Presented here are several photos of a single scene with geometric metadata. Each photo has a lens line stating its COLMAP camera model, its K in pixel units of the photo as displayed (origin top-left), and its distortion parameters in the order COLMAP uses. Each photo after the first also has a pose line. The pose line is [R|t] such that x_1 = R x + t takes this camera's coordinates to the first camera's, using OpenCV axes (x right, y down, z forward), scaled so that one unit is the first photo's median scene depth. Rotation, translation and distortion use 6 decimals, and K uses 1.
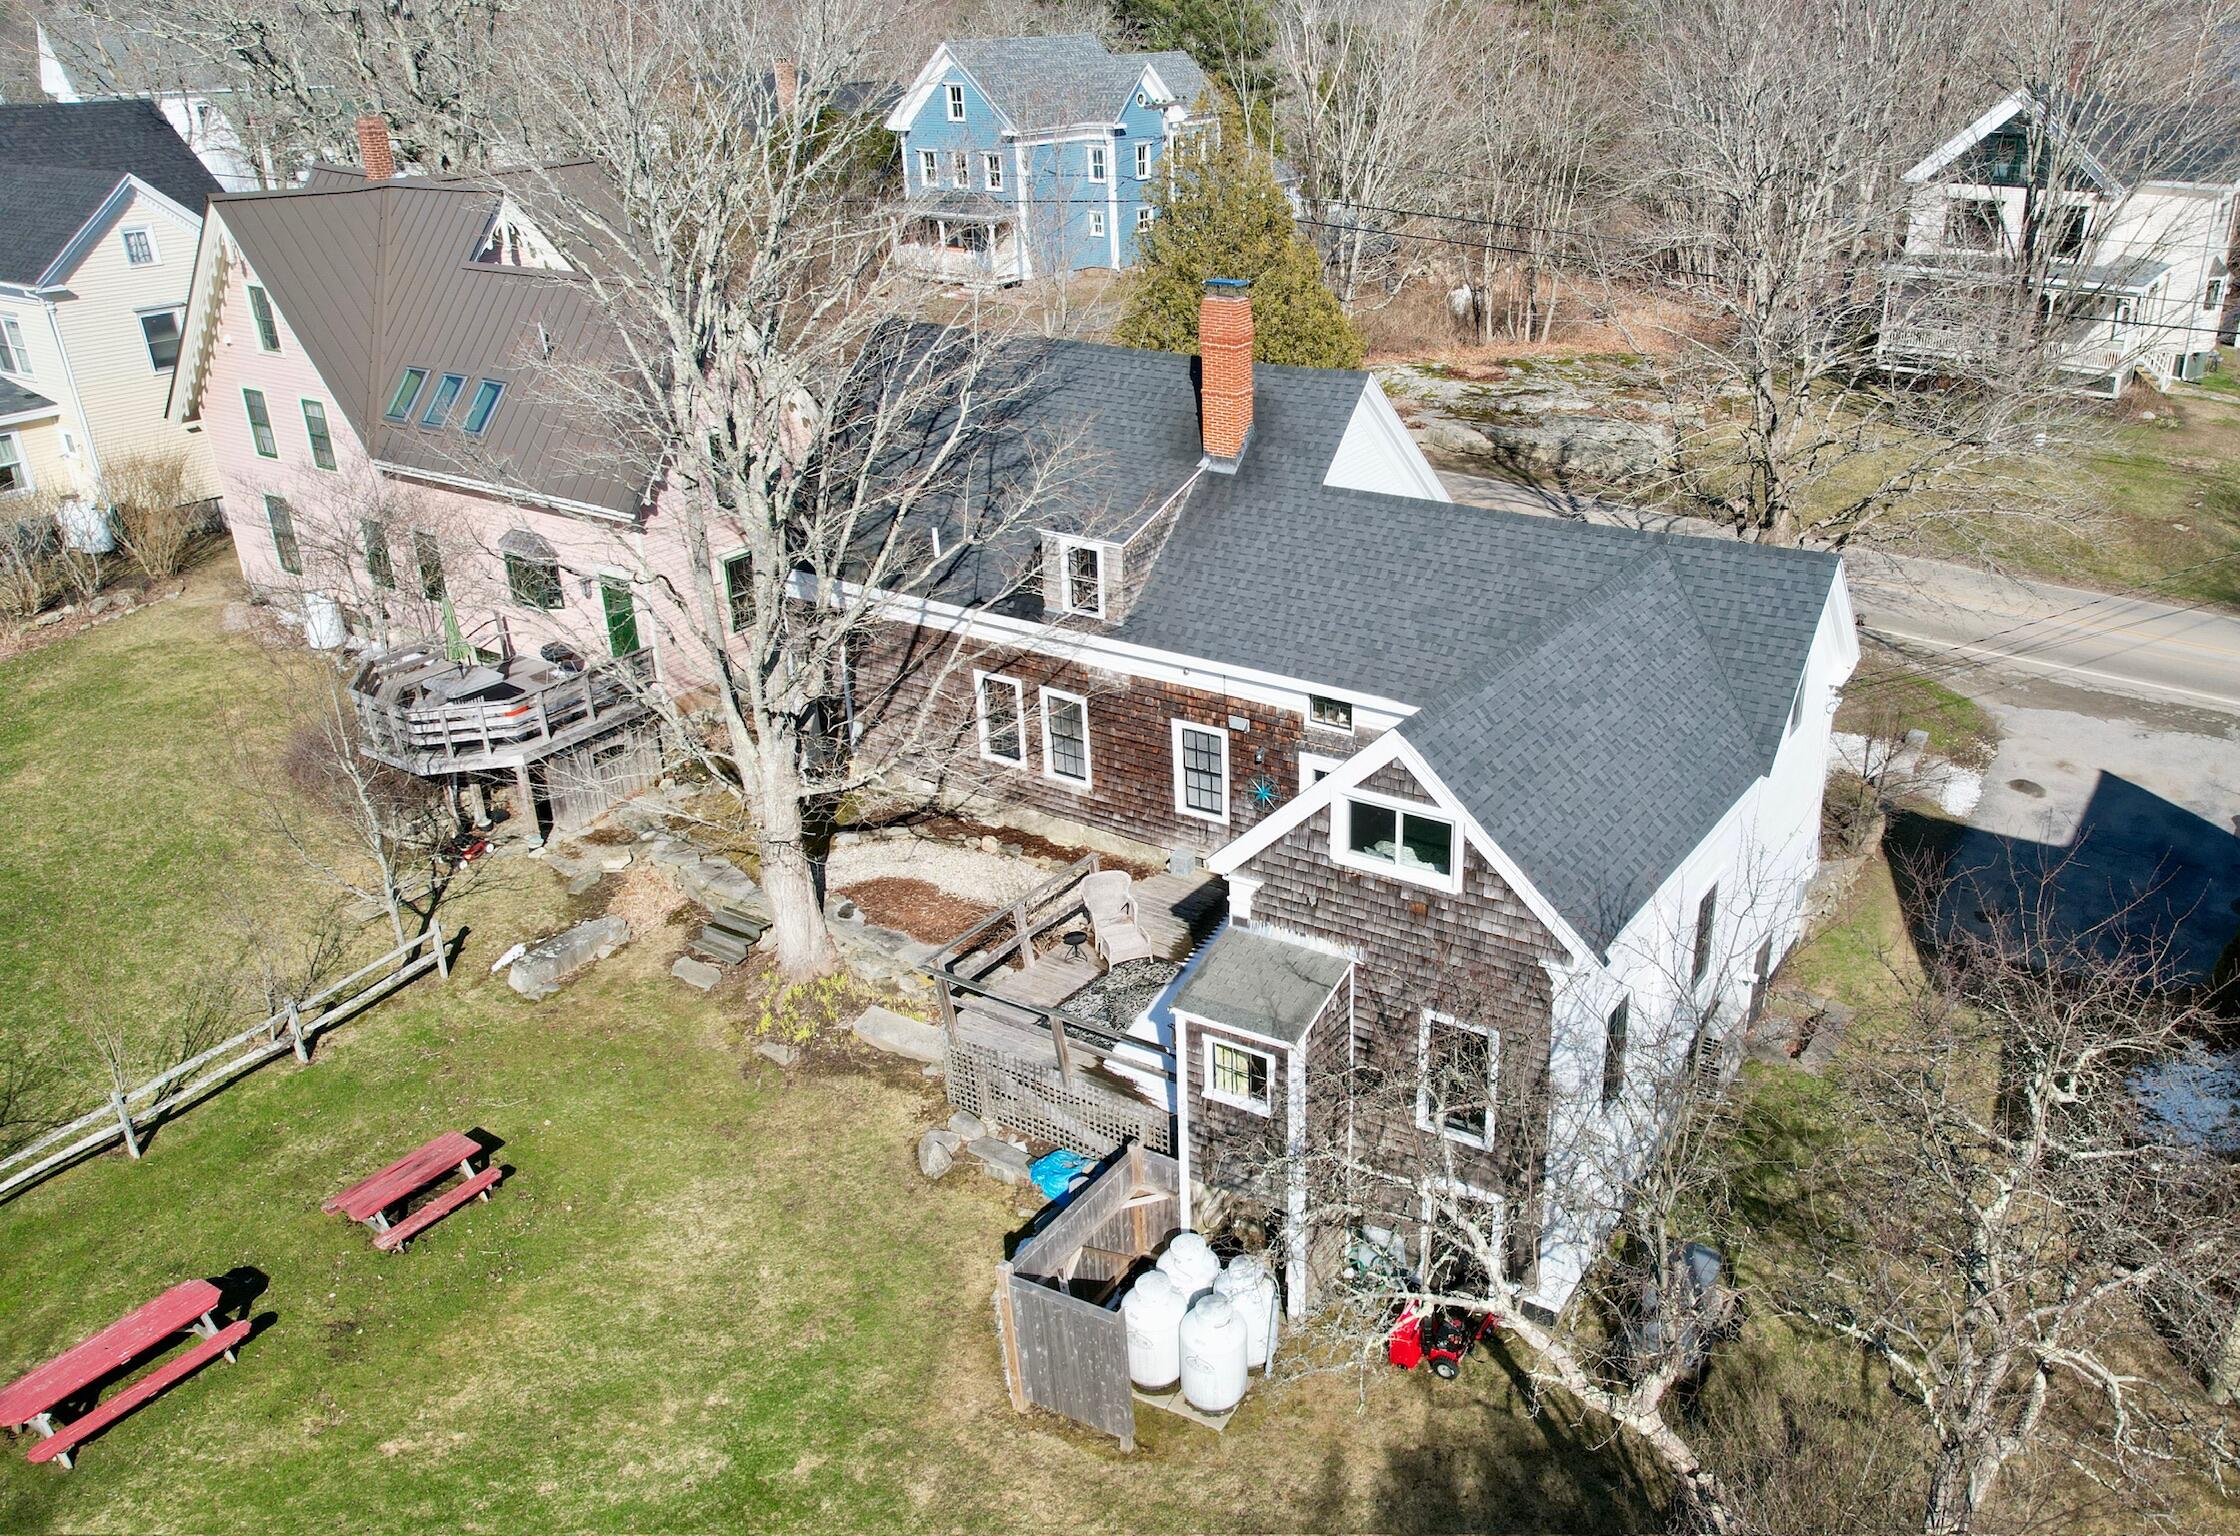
lens RADIAL K [[1759.7, 0, 1297.1], [0, 1759.7, 764.6], [0, 0, 1]] dist [-0.030600, -0.000187]
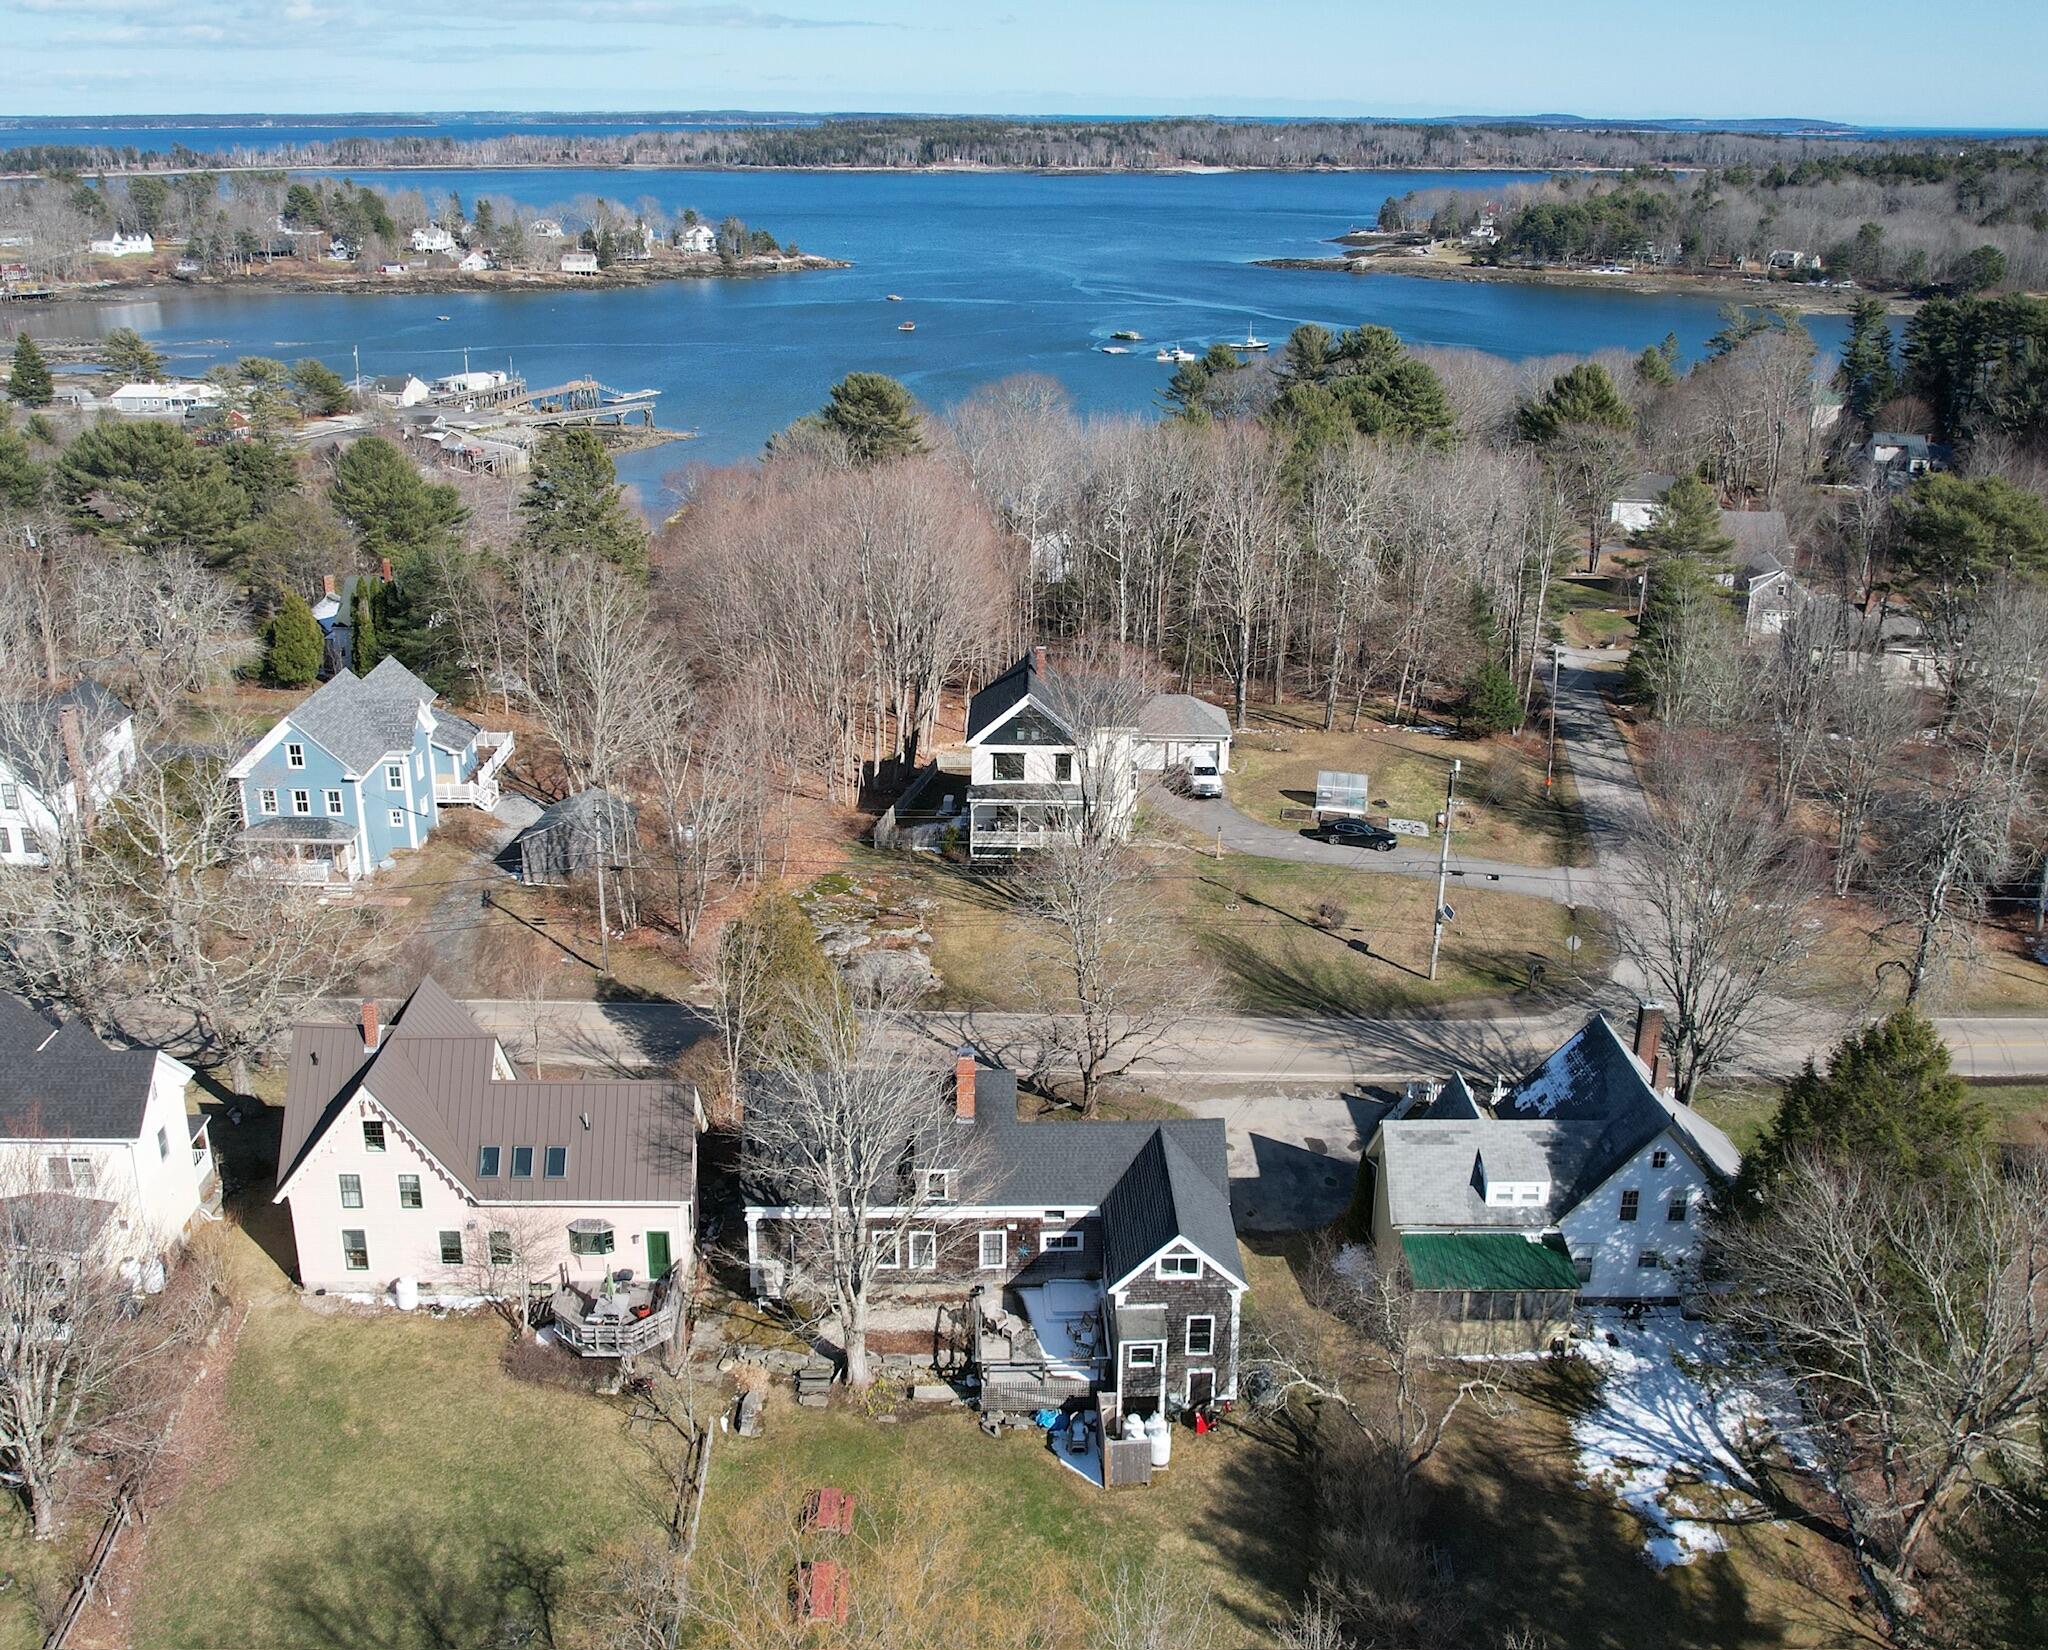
lens RADIAL K [[1953.7, 0, 1024.0], [0, 1953.7, 825.0], [0, 0, 1]] dist [-0.004908, -0.005421]
pose [[0.840110, -0.171578, 0.514565, -1.299457], [0.202904, 0.979187, -0.004771, -0.545325], [-0.503037, 0.108416, 0.857438, -1.378518]]
